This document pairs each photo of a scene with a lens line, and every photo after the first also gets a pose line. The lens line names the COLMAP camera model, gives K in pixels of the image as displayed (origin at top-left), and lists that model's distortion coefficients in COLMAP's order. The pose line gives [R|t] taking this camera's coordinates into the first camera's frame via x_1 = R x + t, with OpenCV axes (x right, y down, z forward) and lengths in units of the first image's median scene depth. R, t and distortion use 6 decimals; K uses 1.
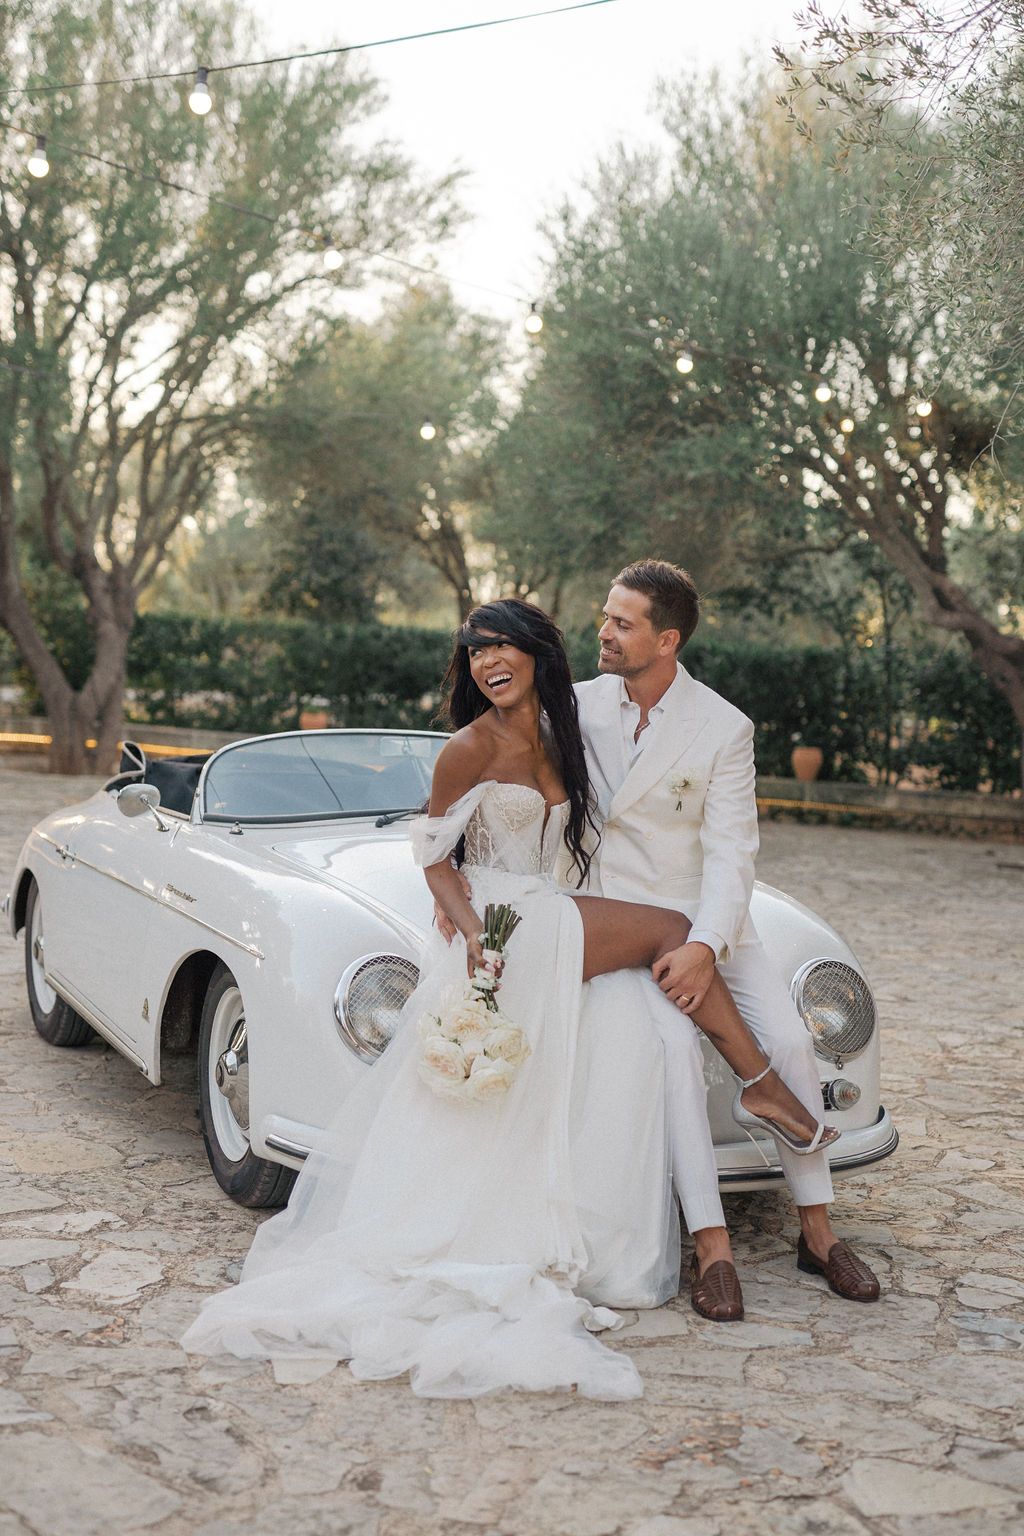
lens RADIAL K [[2141.0, 0, 512.0], [0, 2141.0, 768.0], [0, 0, 1]] dist [0.000132, 0.072002]
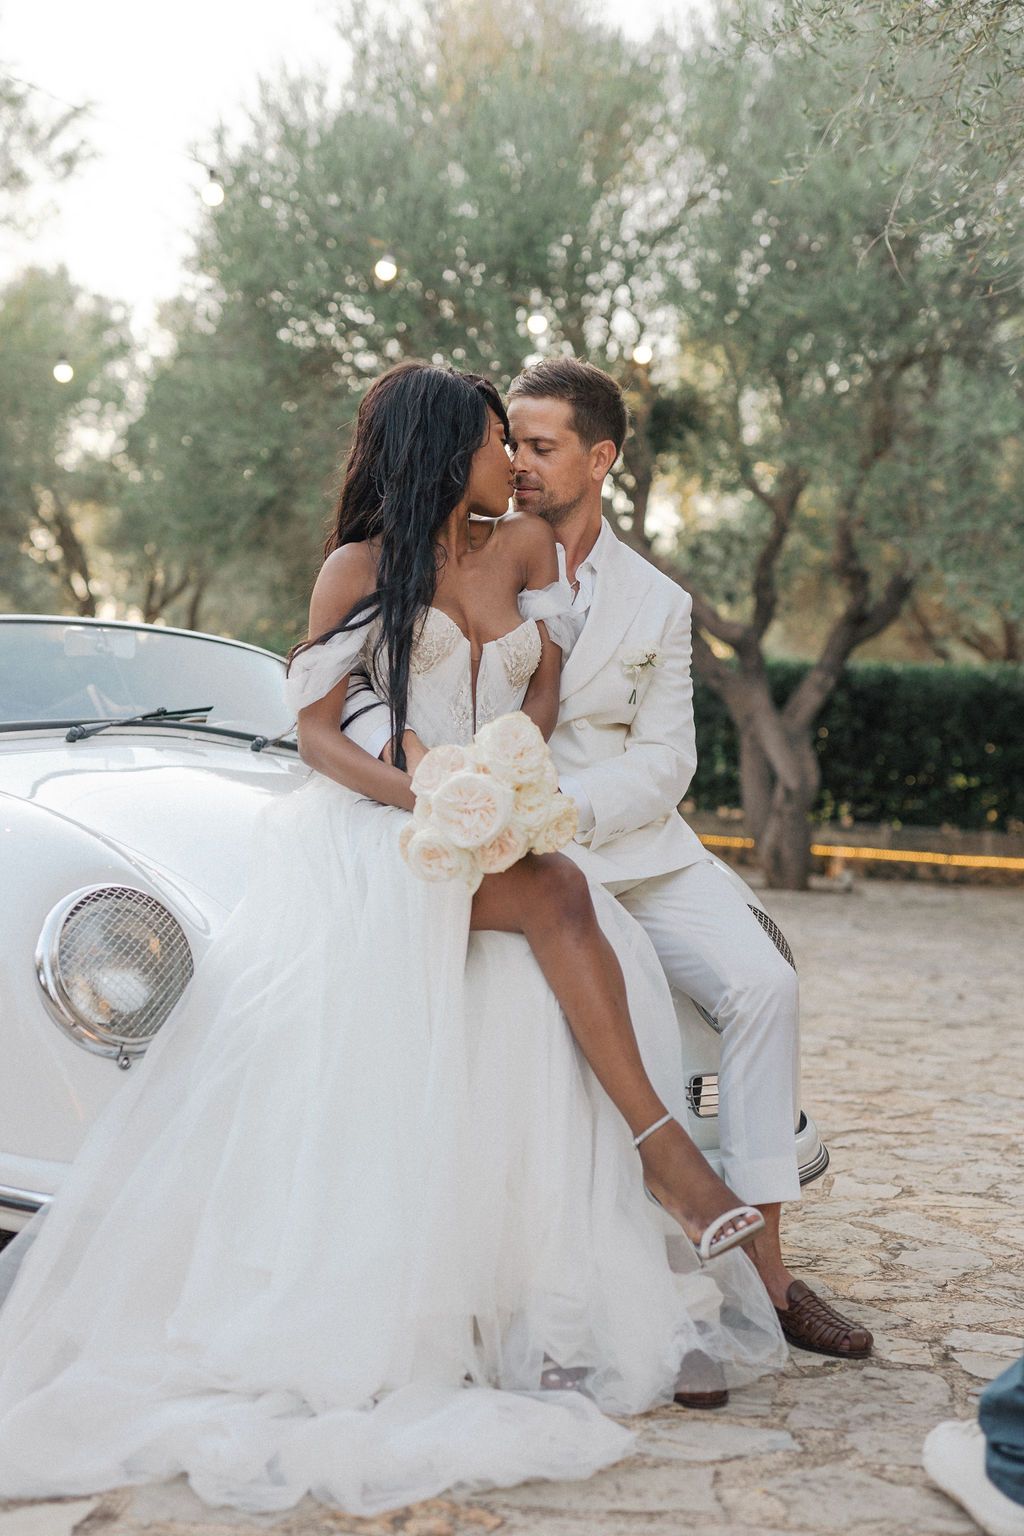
lens RADIAL K [[2263.5, 0, 493.9], [0, 2263.5, 791.1], [0, 0, 1]] dist [-0.003791, 0.066086]
pose [[0.986622, -0.011790, 0.162601, -0.045791], [0.014696, 0.999753, -0.016677, 0.057757], [-0.162364, 0.018844, 0.986551, 0.242728]]
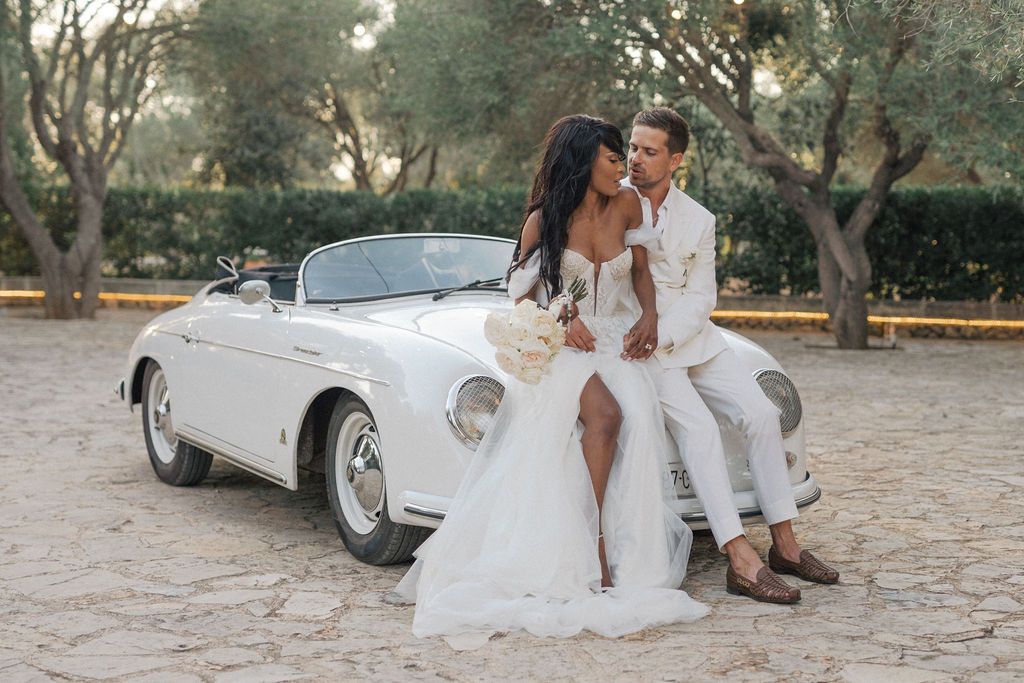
lens RADIAL K [[1757.0, 0, 544.9], [0, 1757.0, 337.4], [0, 0, 1]] dist [-0.006146, 0.054468]
pose [[0.993467, -0.053930, 0.100574, -0.106936], [0.052437, 0.998472, 0.017429, 0.035031], [-0.101360, -0.012041, 0.994777, -0.146553]]
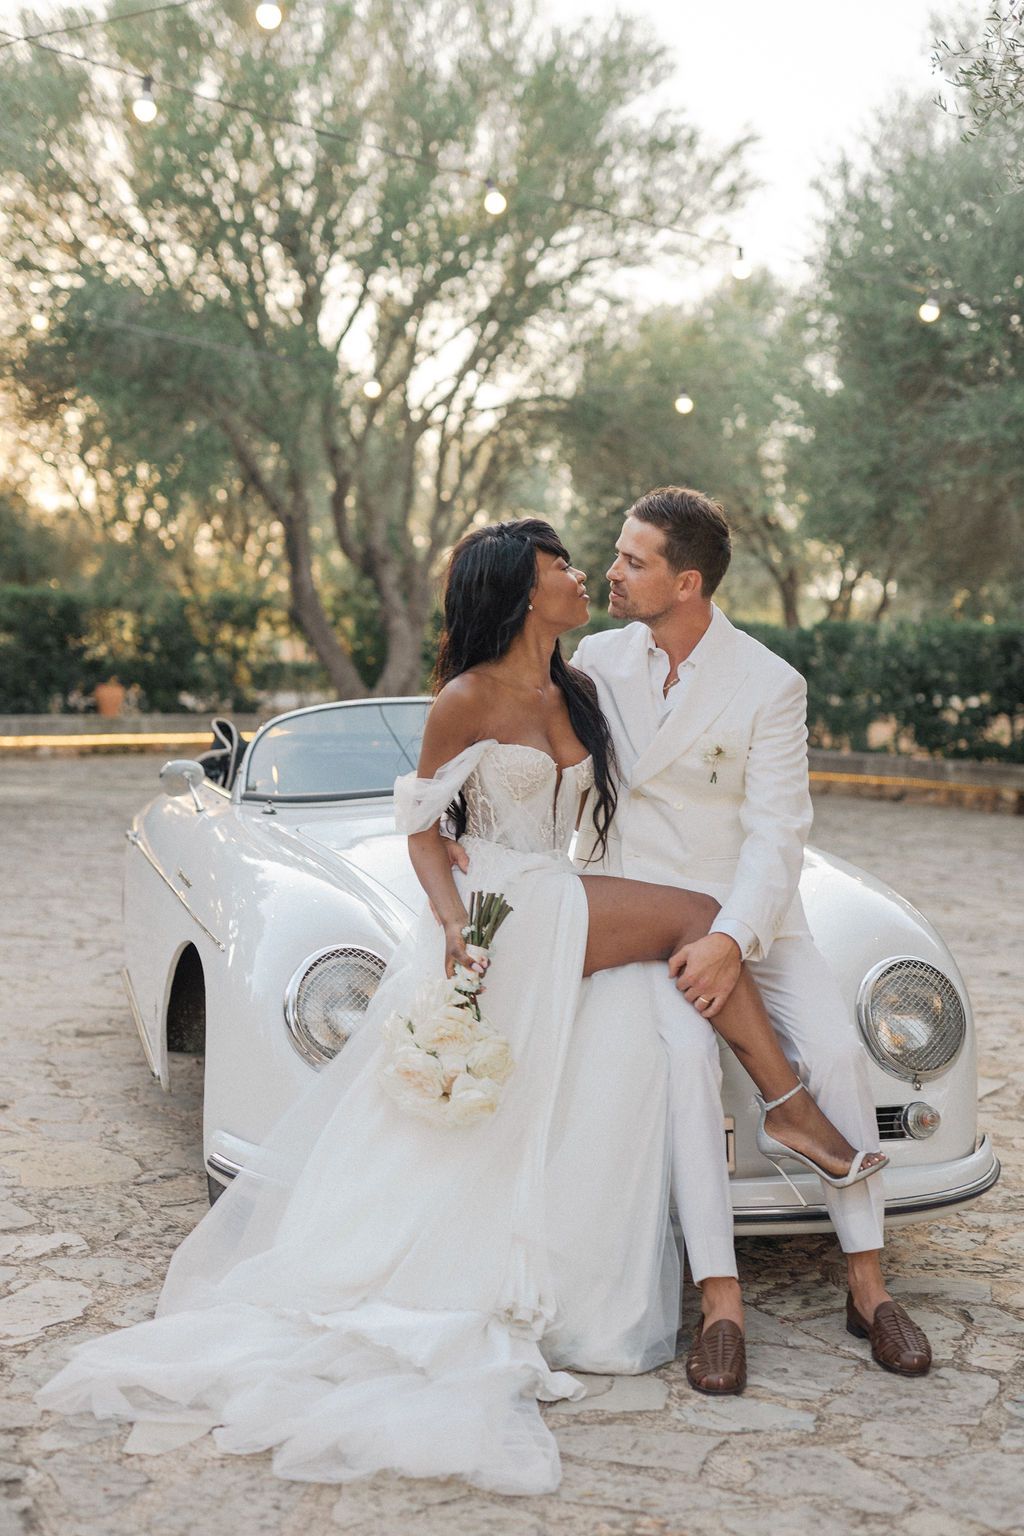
lens RADIAL K [[2141.0, 0, 512.0], [0, 2141.0, 768.0], [0, 0, 1]] dist [0.000132, 0.072002]
pose [[0.983772, -0.007445, -0.179269, 0.130334], [0.006962, 0.999970, -0.003325, 0.015083], [0.179288, 0.002023, 0.983795, 0.134076]]
